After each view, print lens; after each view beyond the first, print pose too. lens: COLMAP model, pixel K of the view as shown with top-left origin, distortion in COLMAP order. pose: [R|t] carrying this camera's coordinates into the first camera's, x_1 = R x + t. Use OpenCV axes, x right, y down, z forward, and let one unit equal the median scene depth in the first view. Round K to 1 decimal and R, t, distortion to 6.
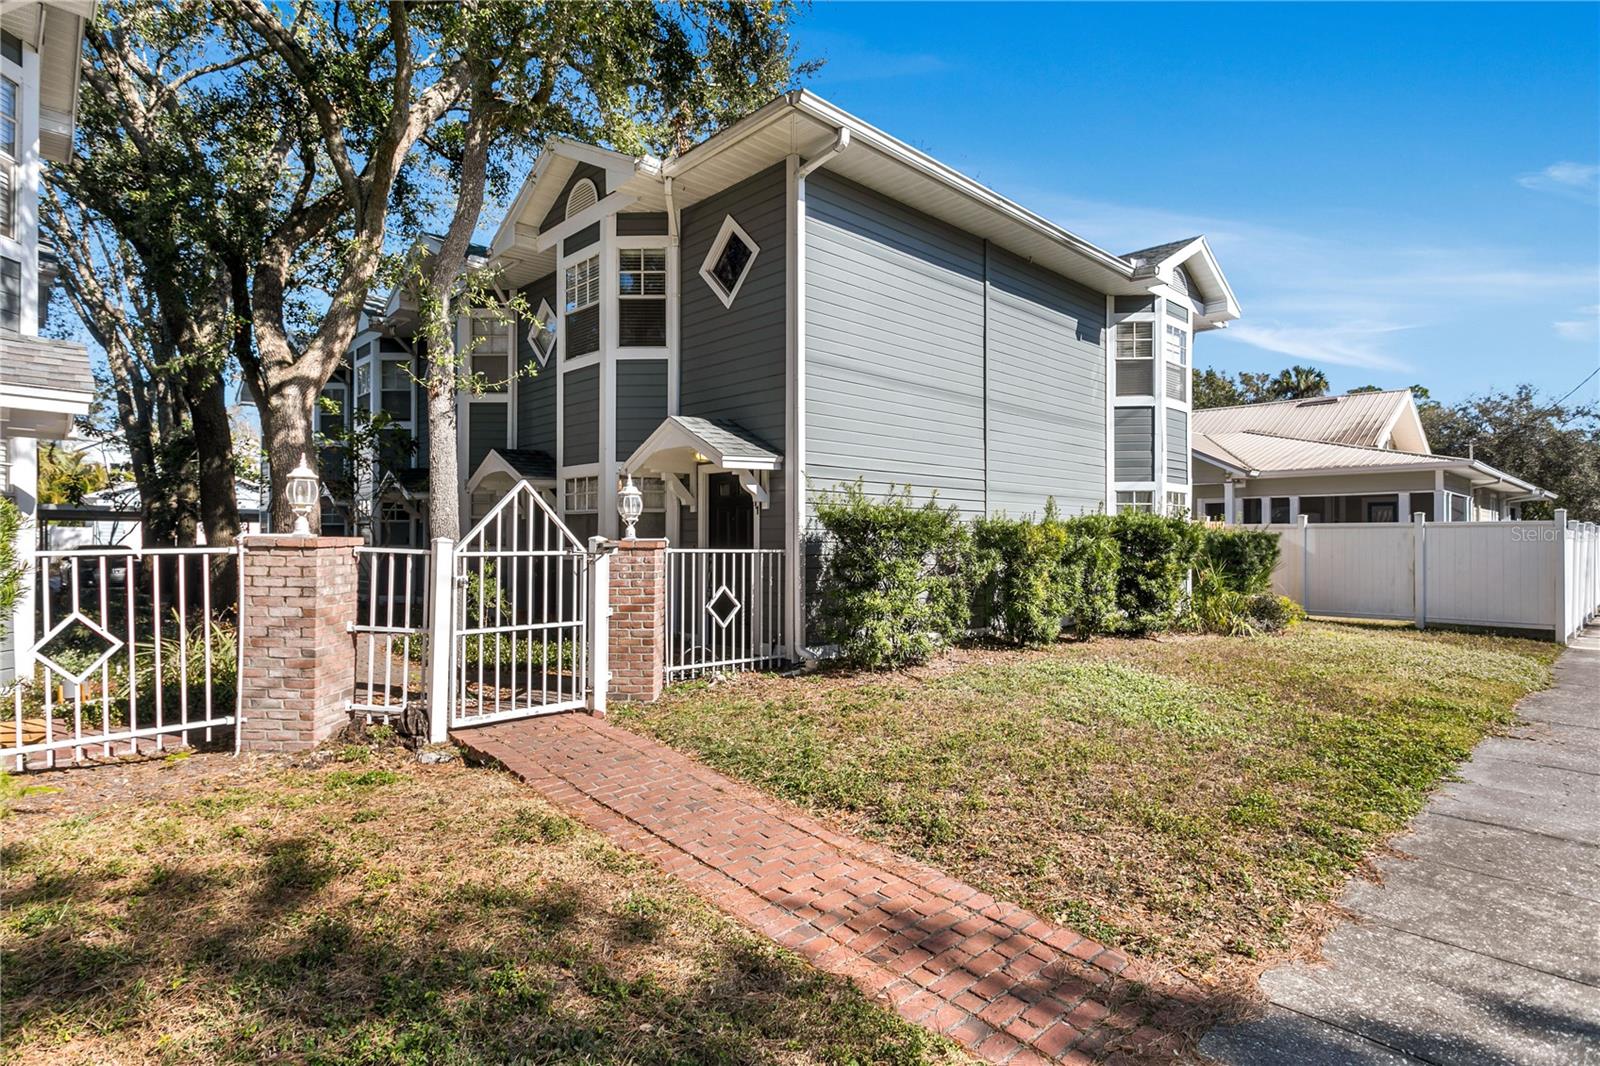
lens RADIAL K [[813.5, 0, 800.0], [0, 813.5, 533.0], [0, 0, 1]] dist [-0.000268, 0.000320]
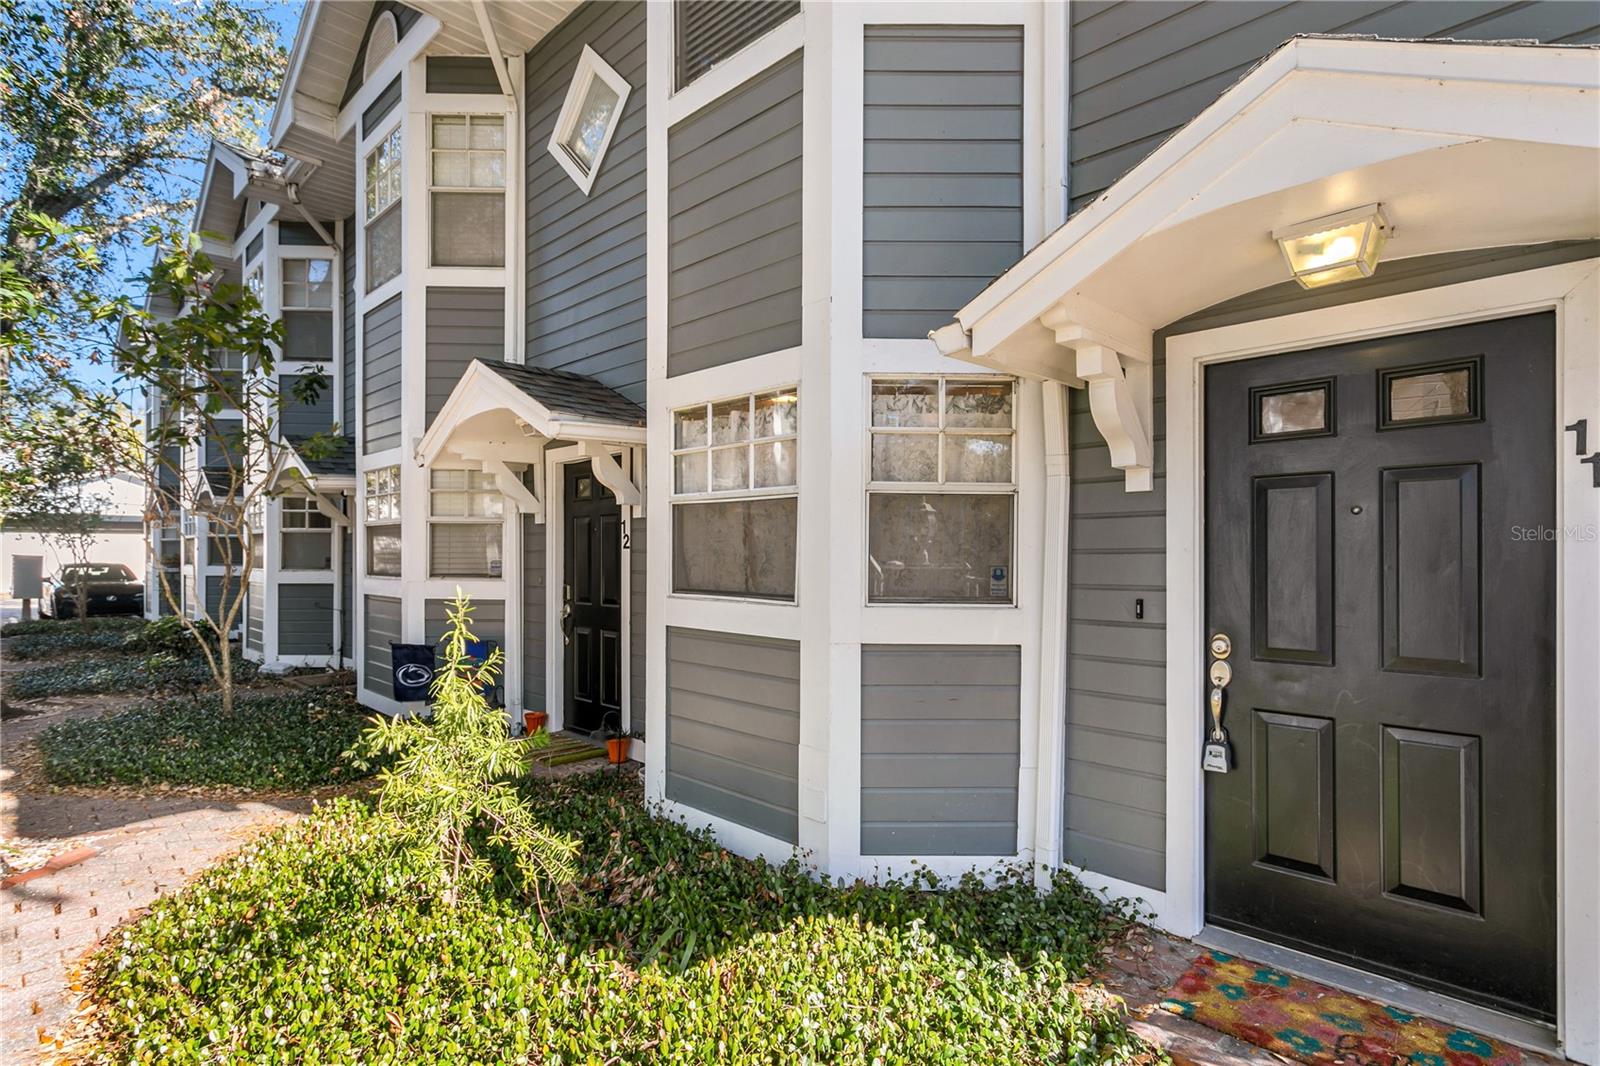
lens RADIAL K [[813.5, 0, 800.0], [0, 813.5, 533.0], [0, 0, 1]] dist [-0.000268, 0.000320]
pose [[0.999656, -0.001326, 0.026186, -0.216651], [0.001663, 0.999916, -0.012819, -0.005701], [-0.026167, 0.012859, 0.999575, 0.567302]]
